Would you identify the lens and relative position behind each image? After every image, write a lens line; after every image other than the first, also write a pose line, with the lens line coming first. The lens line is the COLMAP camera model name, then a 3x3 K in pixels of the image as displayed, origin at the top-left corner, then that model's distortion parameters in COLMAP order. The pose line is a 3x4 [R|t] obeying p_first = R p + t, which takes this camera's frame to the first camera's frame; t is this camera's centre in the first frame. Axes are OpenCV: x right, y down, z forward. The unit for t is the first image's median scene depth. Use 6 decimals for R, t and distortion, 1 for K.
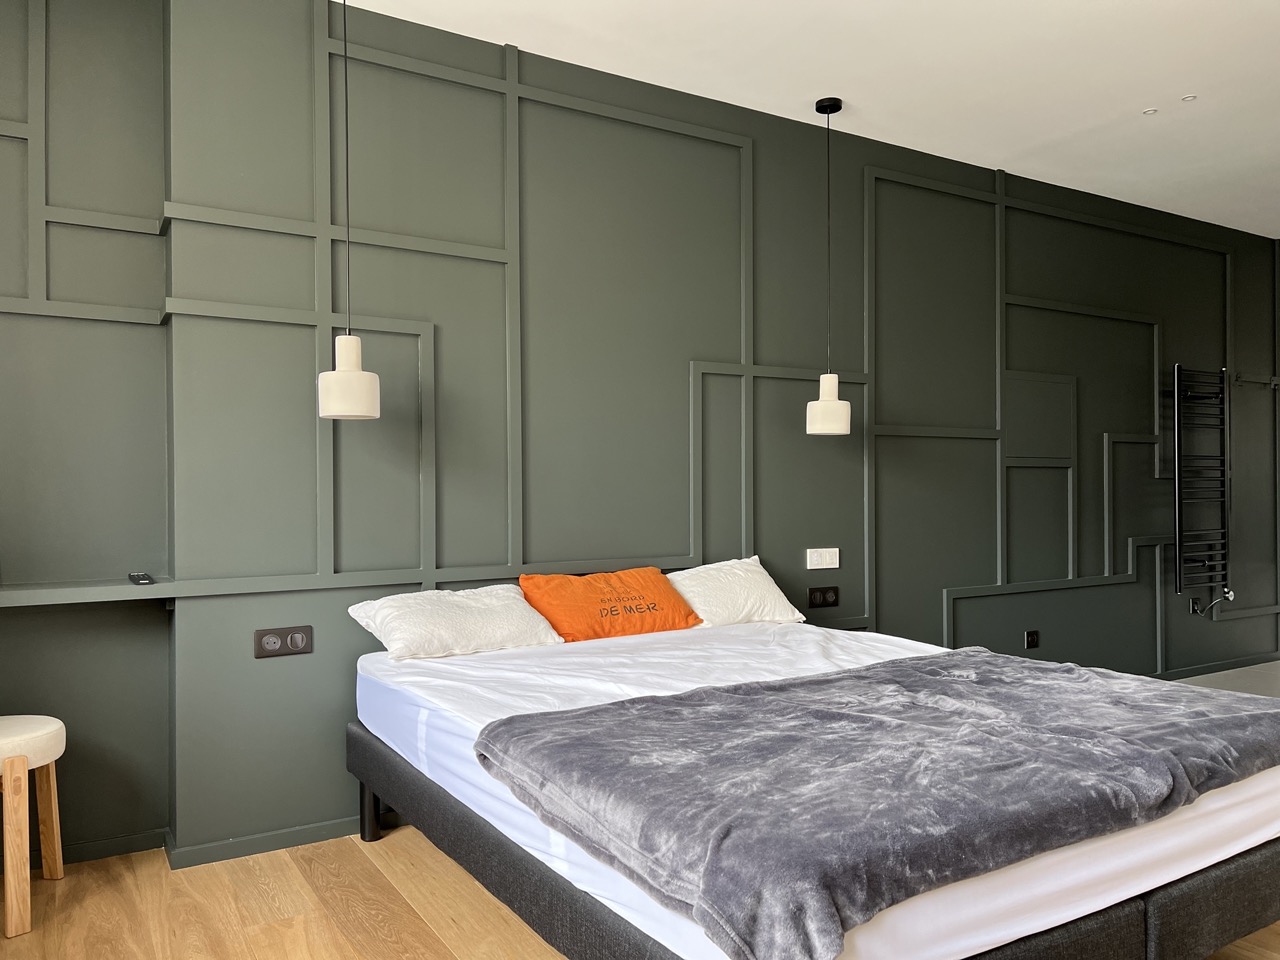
lens RADIAL K [[964.6, 0, 633.4], [0, 964.6, 485.4], [0, 0, 1]] dist [0.049028, -0.056728]
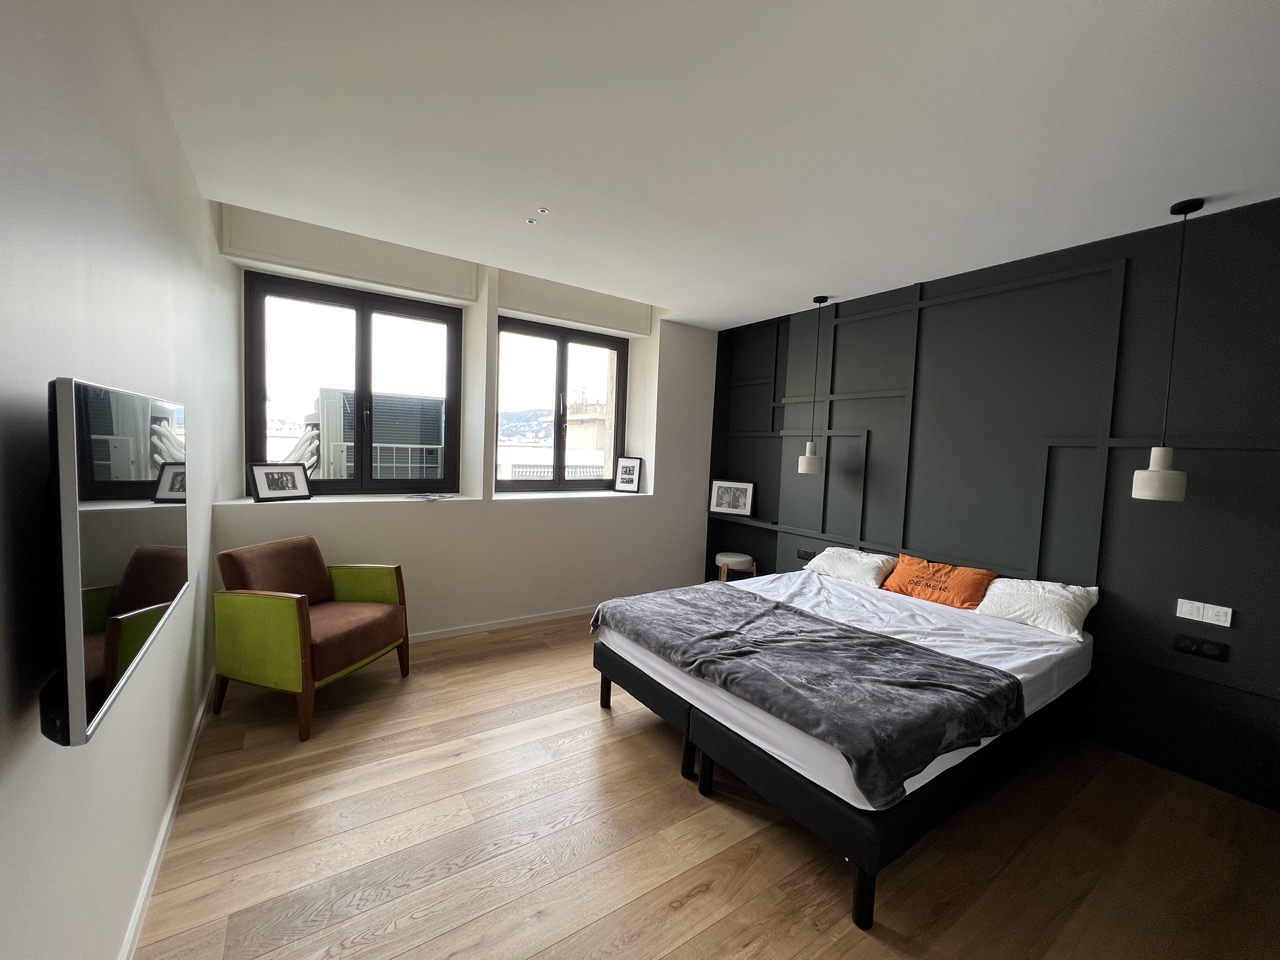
lens RADIAL K [[514.0, 0, 631.4], [0, 514.0, 476.5], [0, 0, 1]] dist [-0.005878, 0.001401]
pose [[0.035236, 0.063308, -0.997372, 1.053118], [-0.033236, 0.997514, 0.062142, -0.130867], [0.998826, 0.030959, 0.037252, 0.473639]]
